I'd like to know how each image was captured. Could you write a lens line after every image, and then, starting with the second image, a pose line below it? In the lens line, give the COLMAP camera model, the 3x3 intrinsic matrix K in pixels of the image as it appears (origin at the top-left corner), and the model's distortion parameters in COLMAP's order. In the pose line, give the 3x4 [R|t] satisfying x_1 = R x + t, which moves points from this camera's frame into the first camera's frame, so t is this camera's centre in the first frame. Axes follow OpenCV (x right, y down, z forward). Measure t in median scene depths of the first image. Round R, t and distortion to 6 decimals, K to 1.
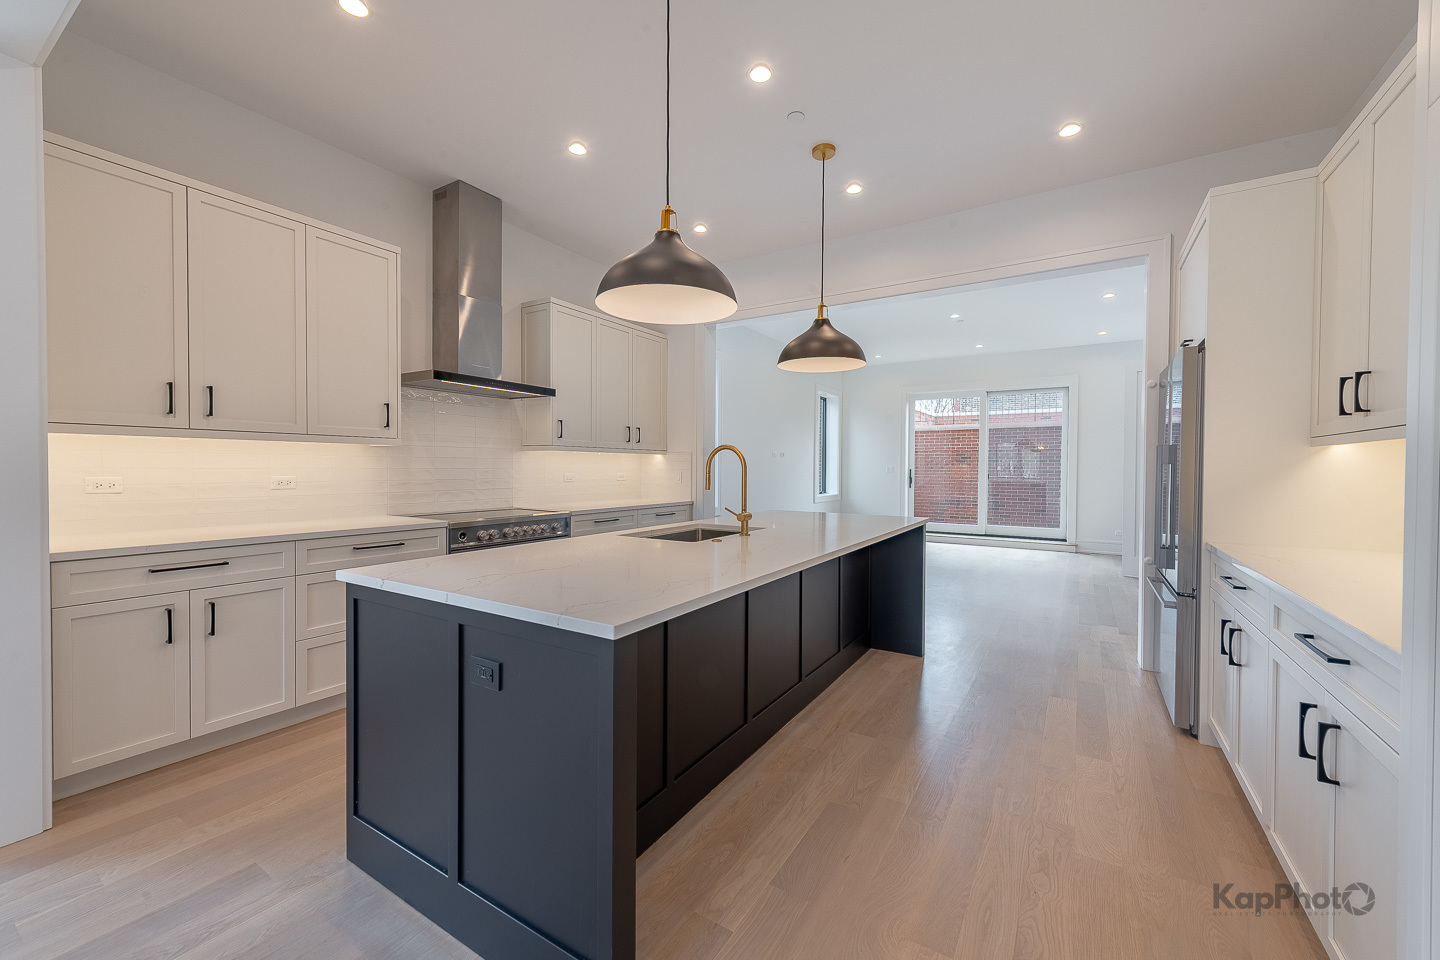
lens RADIAL K [[568.2, 0, 720.0], [0, 568.2, 480.0], [0, 0, 1]] dist [-0.000503, -0.000047]
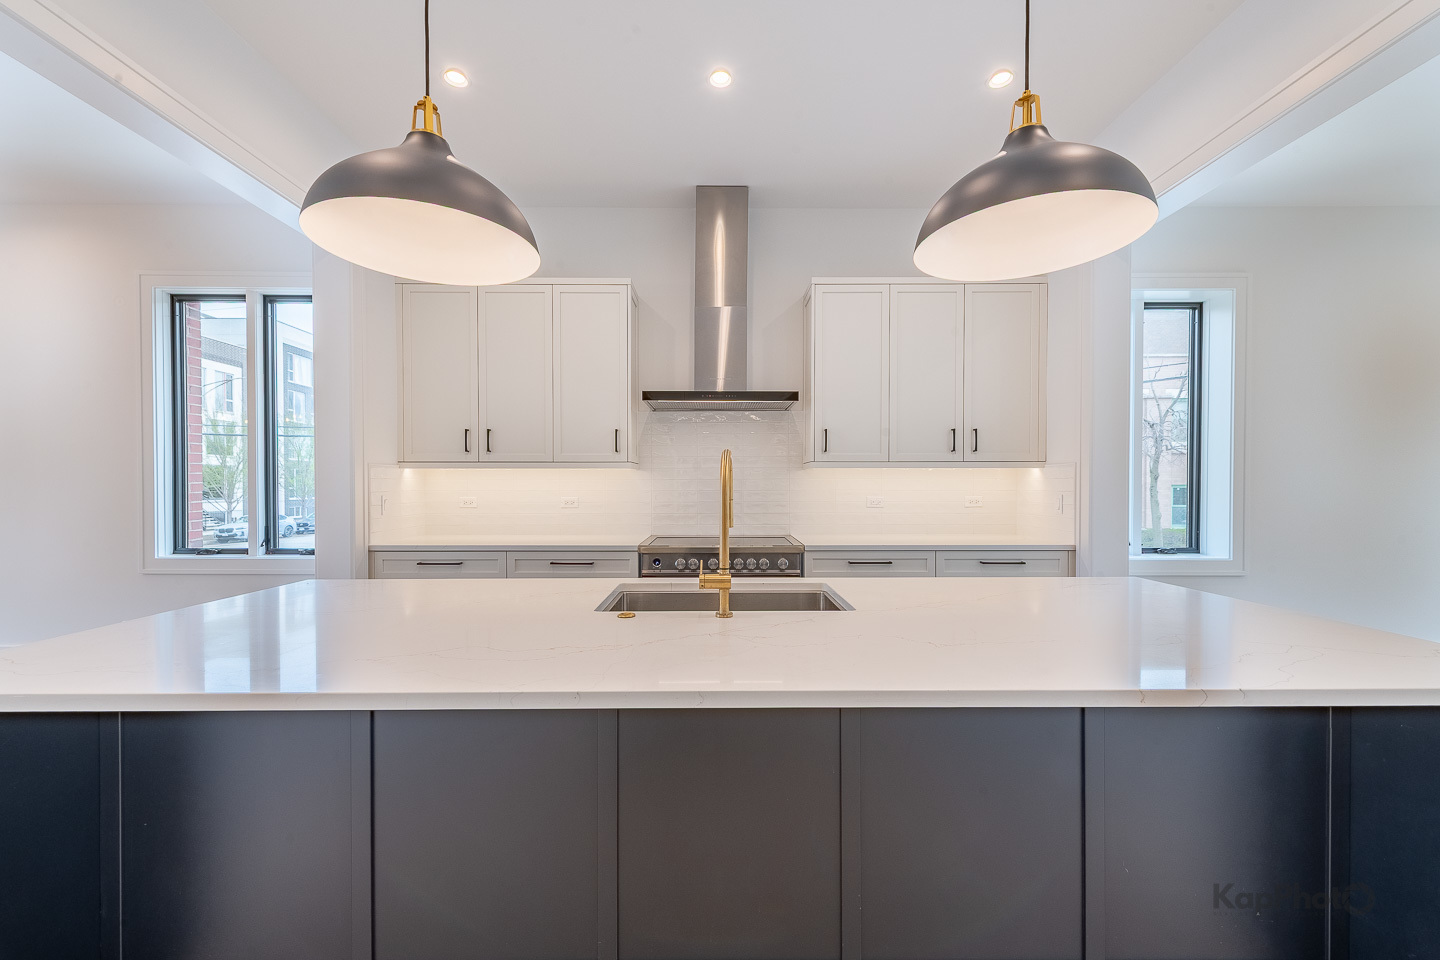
lens RADIAL K [[548.7, 0, 716.4], [0, 548.7, 496.1], [0, 0, 1]] dist [0.002009, 0.000074]
pose [[0.527465, 0.006447, -0.849553, 0.314676], [-0.014676, 0.999891, -0.001524, -0.009461], [0.849450, 0.013272, 0.527502, 0.510096]]
